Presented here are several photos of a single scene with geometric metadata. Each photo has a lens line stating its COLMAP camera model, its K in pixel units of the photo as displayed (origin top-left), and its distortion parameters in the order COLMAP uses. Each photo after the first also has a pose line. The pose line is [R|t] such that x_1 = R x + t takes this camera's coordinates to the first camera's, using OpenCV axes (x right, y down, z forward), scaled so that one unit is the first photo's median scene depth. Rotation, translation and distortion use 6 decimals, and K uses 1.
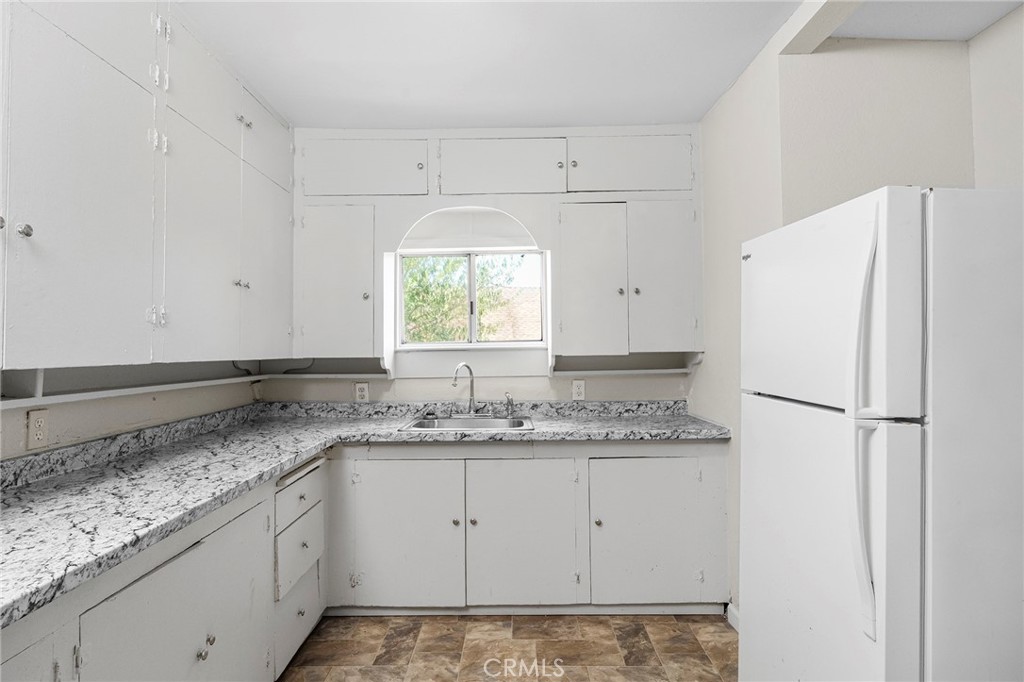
lens RADIAL K [[566.4, 0, 513.5], [0, 566.4, 330.7], [0, 0, 1]] dist [-0.000403, -0.000483]
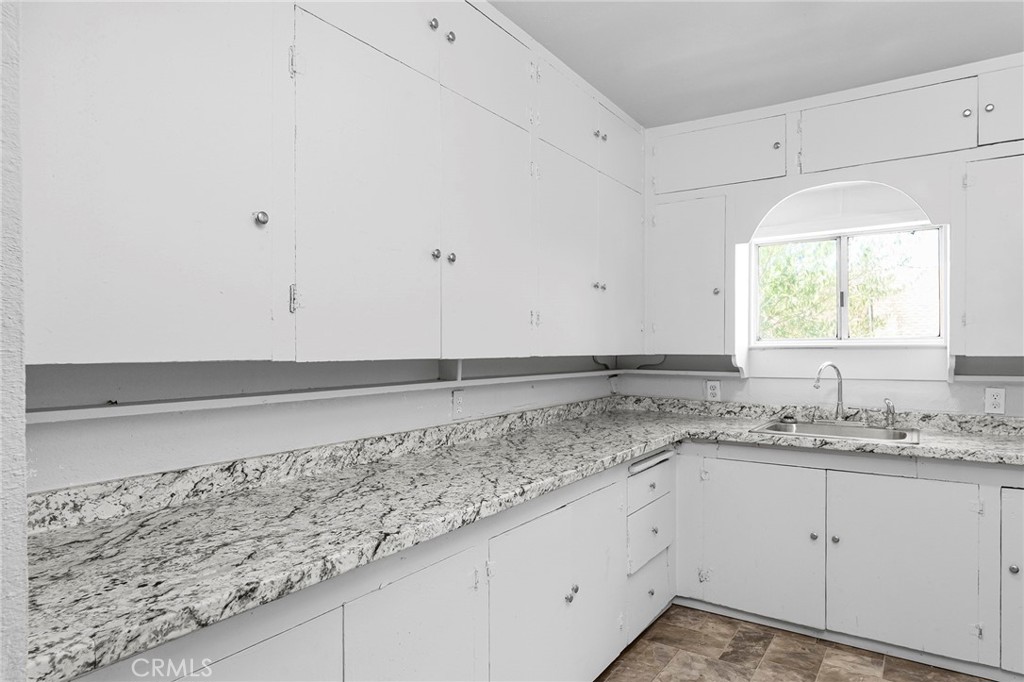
lens RADIAL K [[616.5, 0, 514.3], [0, 616.5, 348.0], [0, 0, 1]] dist [-0.005442, 0.000218]
pose [[0.829417, 0.008499, -0.558566, 0.048373], [0.011785, 0.999396, 0.032706, -0.002992], [0.558506, -0.033710, 0.828815, -0.079418]]
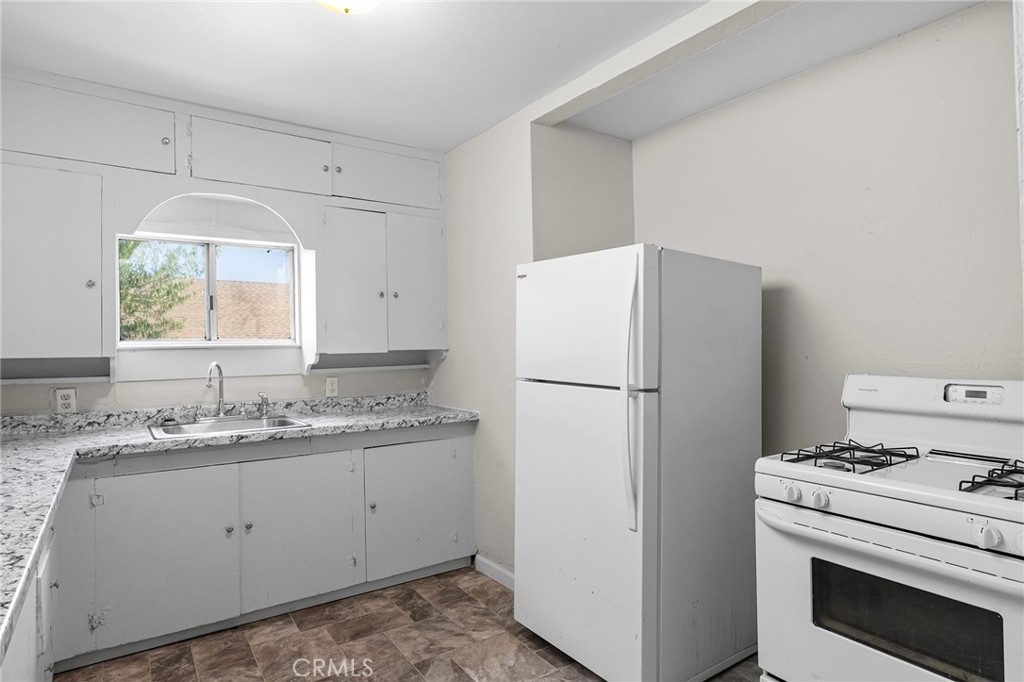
lens RADIAL K [[562.8, 0, 509.9], [0, 562.8, 330.8], [0, 0, 1]] dist [0.001903, 0.000575]
pose [[0.822875, 0.016852, 0.567972, -0.256586], [-0.017266, 0.999840, -0.004652, 0.001665], [-0.567960, -0.005979, 0.823035, -0.039585]]
